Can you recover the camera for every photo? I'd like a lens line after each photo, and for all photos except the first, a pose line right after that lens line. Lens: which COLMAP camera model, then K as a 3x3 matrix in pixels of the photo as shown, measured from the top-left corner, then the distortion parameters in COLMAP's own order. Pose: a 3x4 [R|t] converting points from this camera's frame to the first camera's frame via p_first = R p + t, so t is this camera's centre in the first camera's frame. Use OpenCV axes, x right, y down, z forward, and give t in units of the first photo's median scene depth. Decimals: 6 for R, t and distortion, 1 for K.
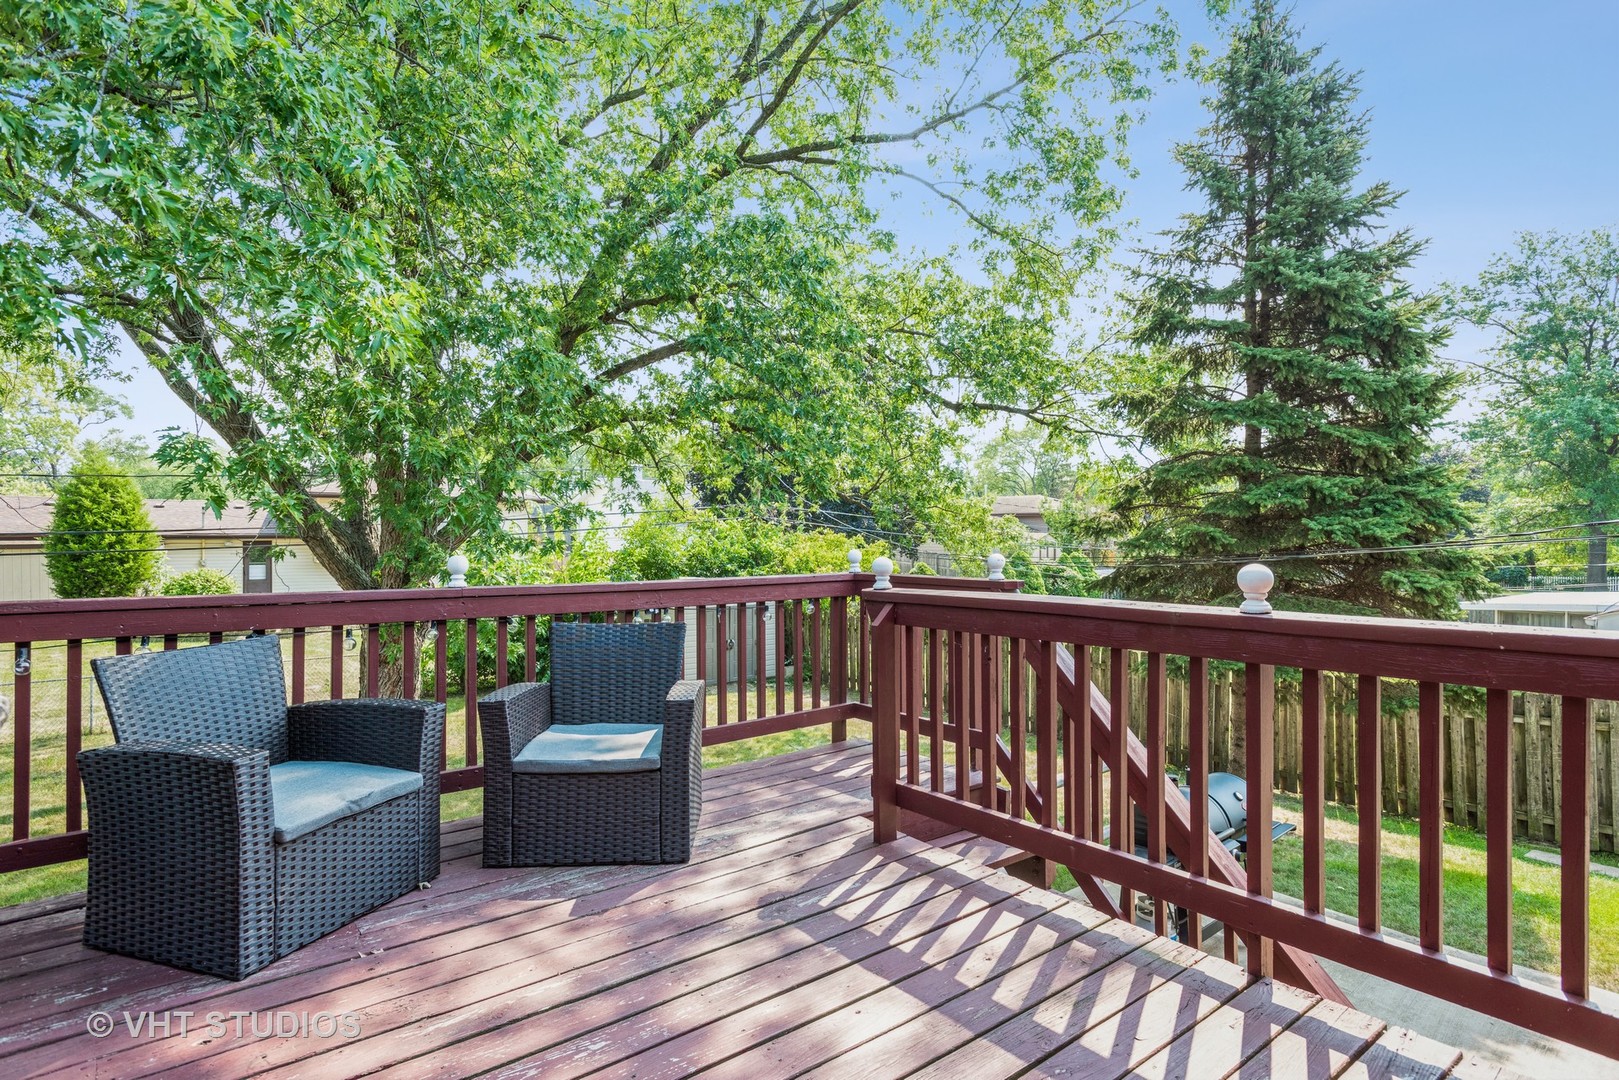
lens RADIAL K [[836.4, 0, 808.6], [0, 836.4, 547.5], [0, 0, 1]] dist [0.014337, -0.001384]
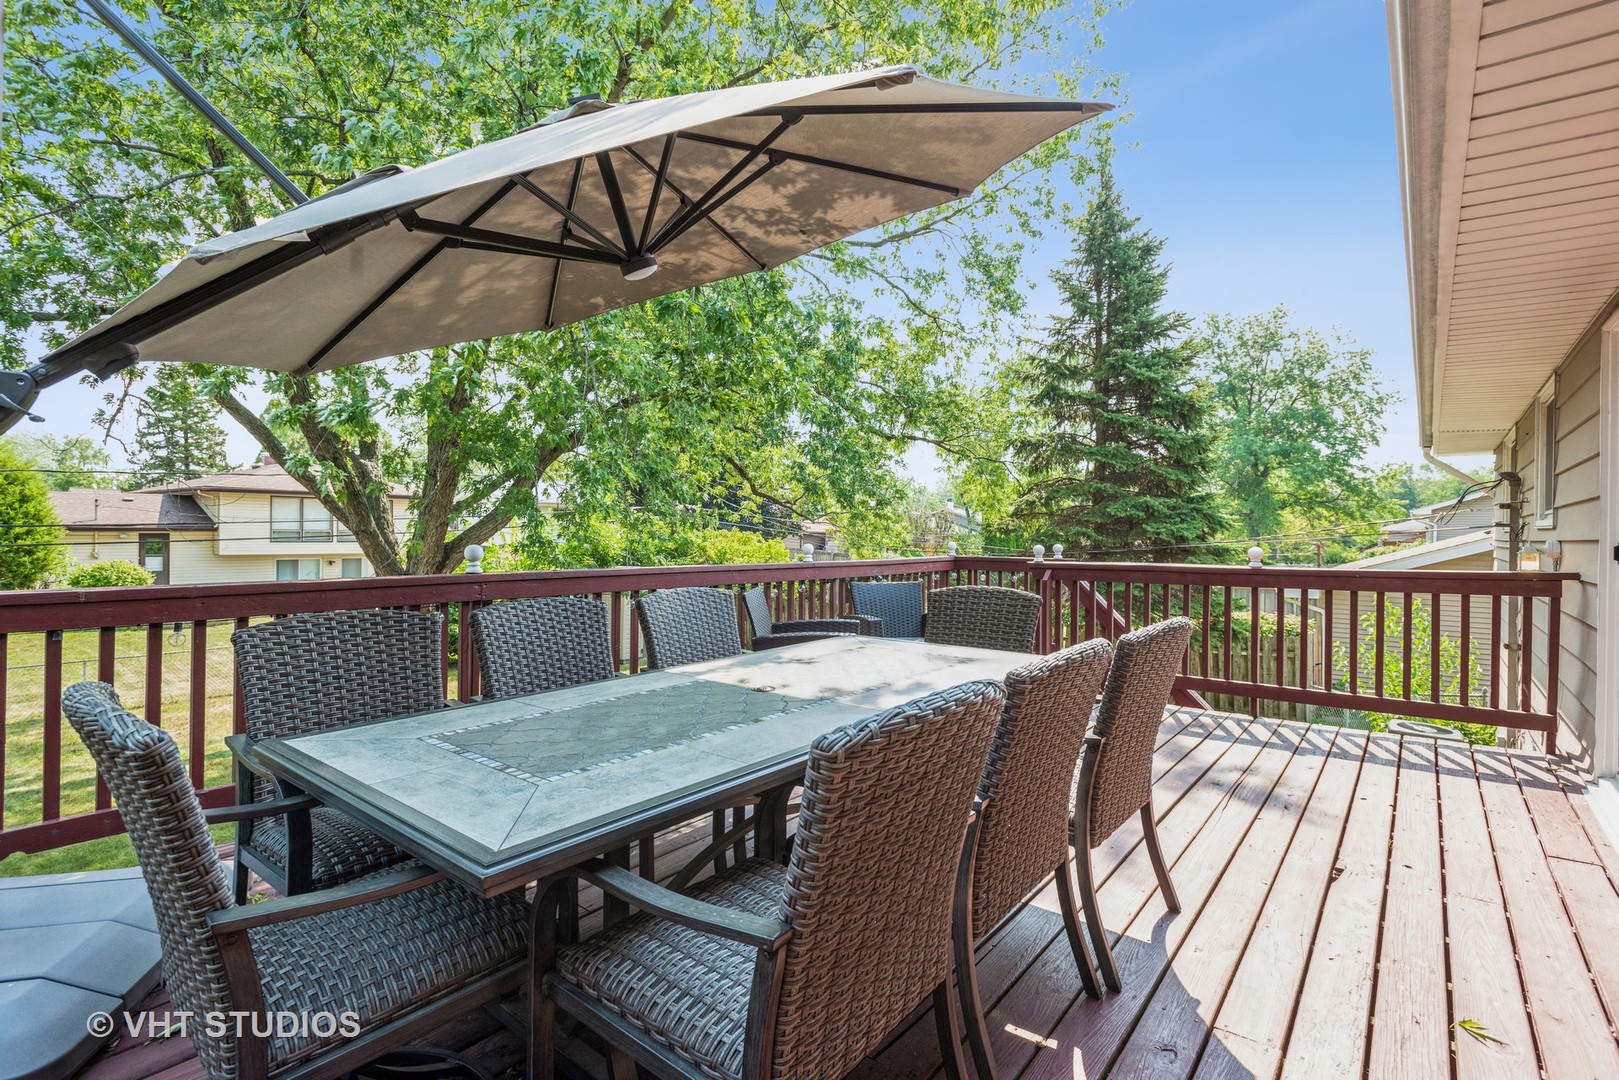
lens RADIAL K [[753.6, 0, 816.8], [0, 753.6, 540.9], [0, 0, 1]] dist [0.003738, -0.002341]
pose [[0.972715, 0.004799, 0.231955, -0.266316], [-0.004342, 0.999987, -0.002481, 0.001872], [-0.231964, 0.001406, 0.972723, -0.186251]]
